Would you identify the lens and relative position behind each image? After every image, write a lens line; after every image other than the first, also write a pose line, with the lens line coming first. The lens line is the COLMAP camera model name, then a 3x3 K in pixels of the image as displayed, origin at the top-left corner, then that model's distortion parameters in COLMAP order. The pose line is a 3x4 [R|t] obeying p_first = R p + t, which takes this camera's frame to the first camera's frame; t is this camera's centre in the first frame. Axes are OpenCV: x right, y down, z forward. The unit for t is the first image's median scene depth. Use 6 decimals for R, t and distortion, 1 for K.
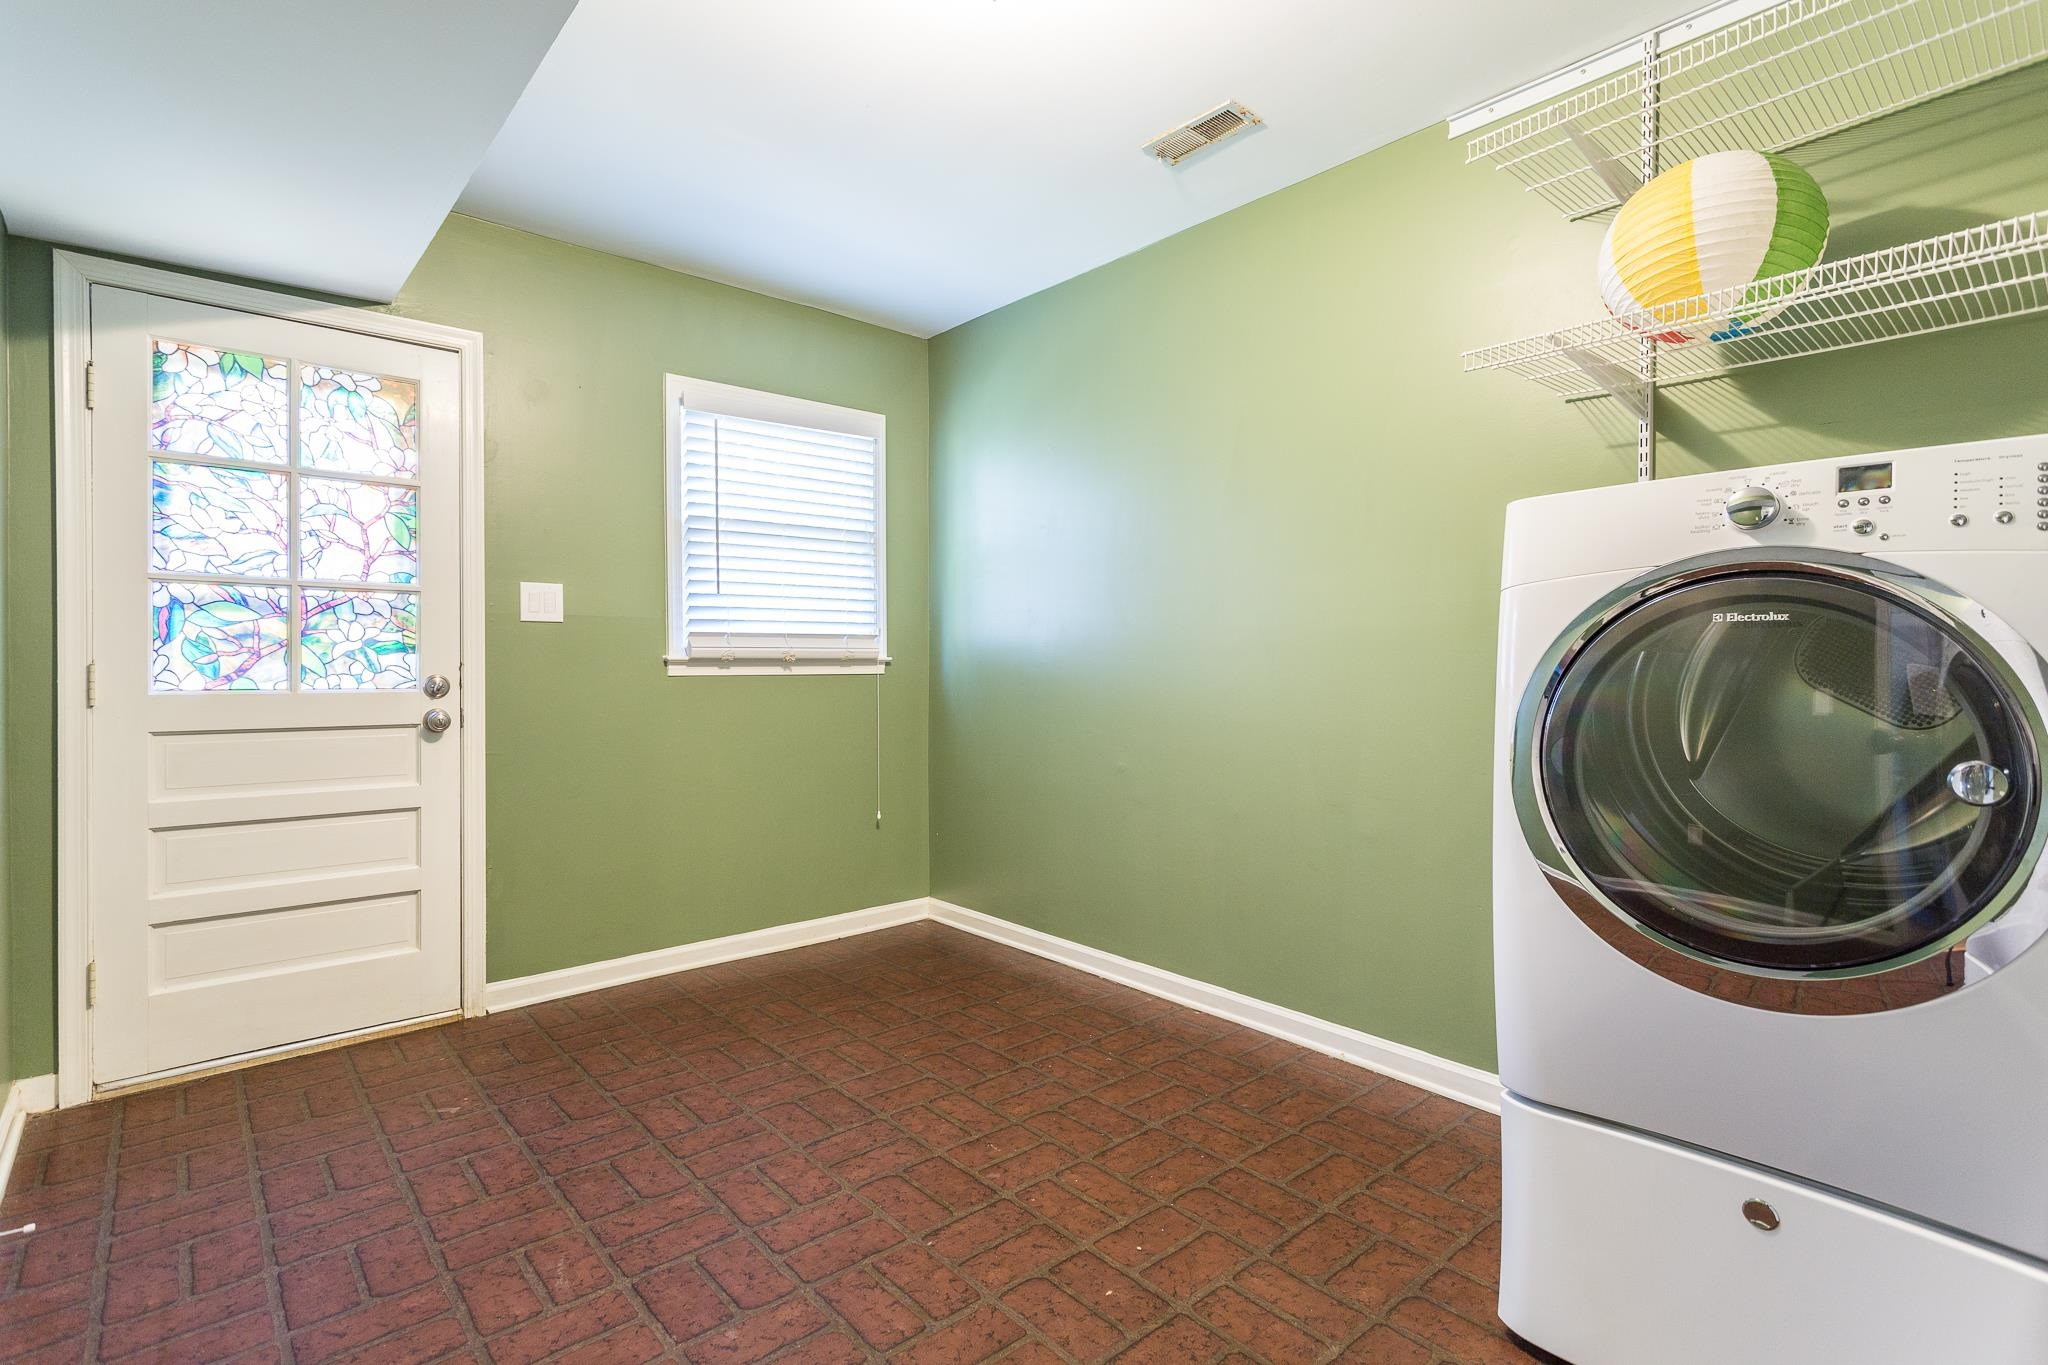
lens RADIAL K [[983.6, 0, 1008.4], [0, 983.6, 667.0], [0, 0, 1]] dist [0.002936, 0.002939]
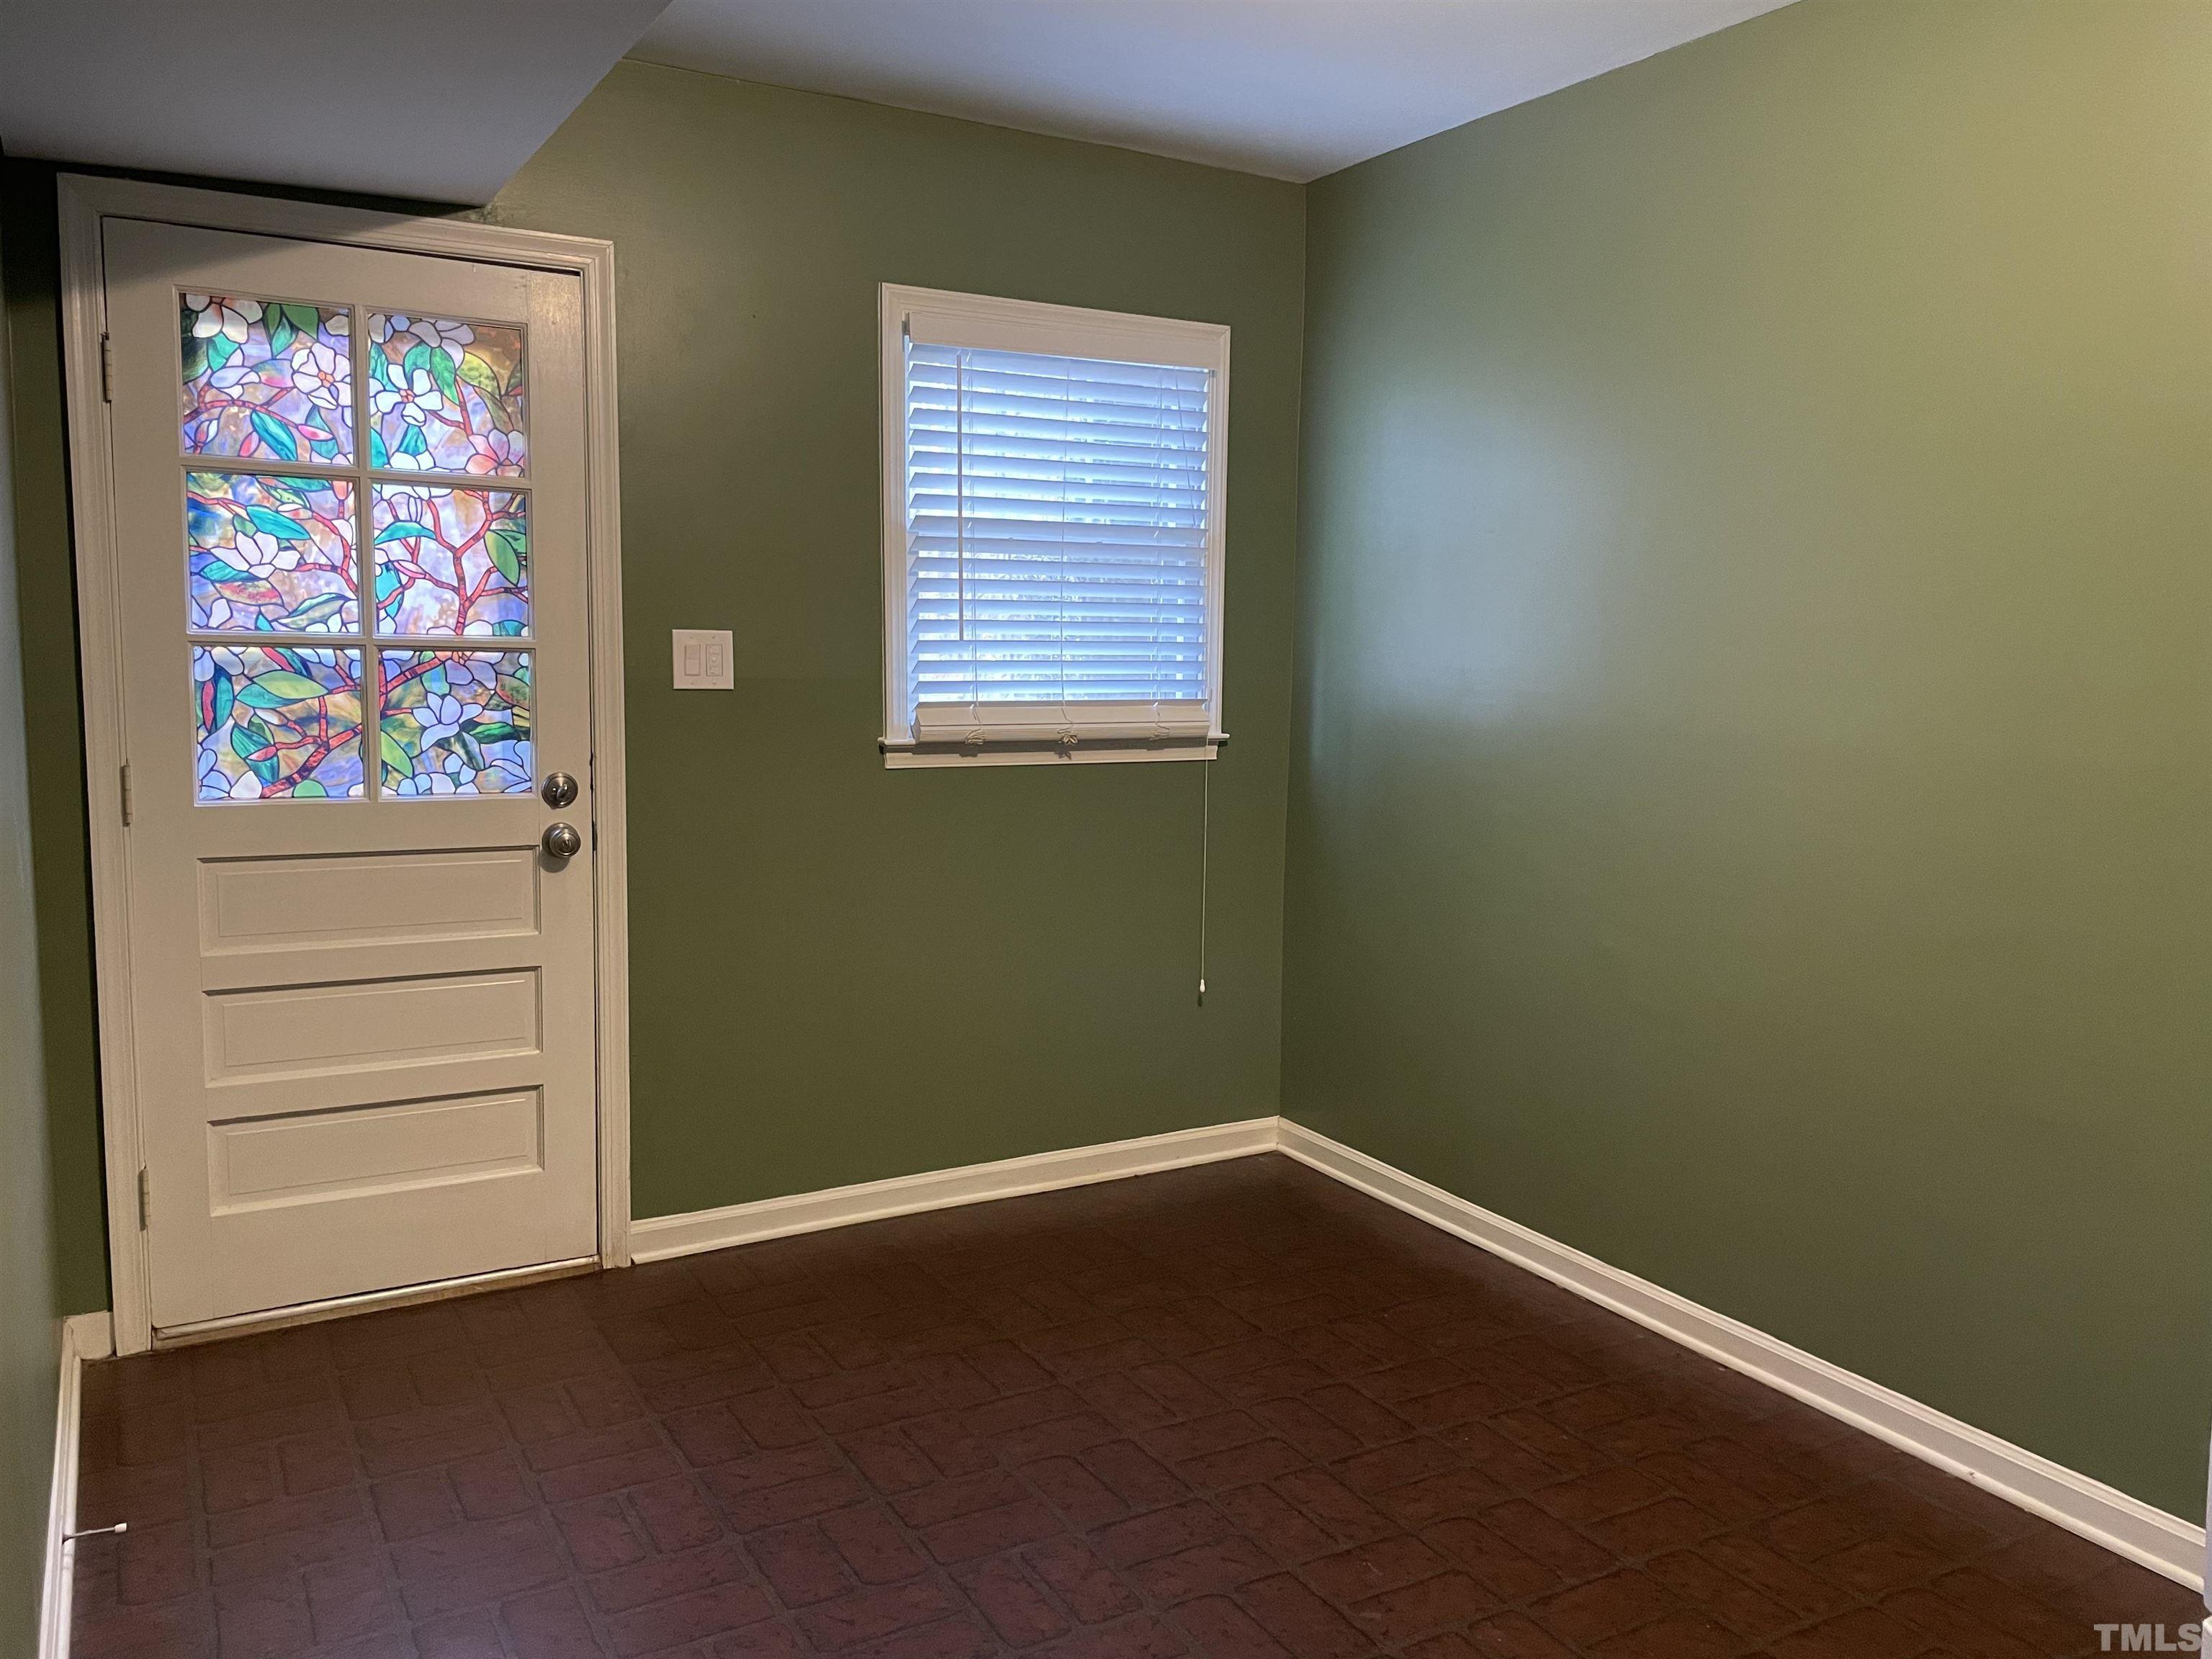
lens RADIAL K [[1681.1, 0, 1085.7], [0, 1681.1, 833.3], [0, 0, 1]] dist [0.072632, -0.090460]
pose [[0.980323, 0.038606, -0.193589, -0.001474], [-0.018061, 0.994118, 0.106788, -0.094996], [0.196573, -0.101190, 0.975254, -0.074089]]
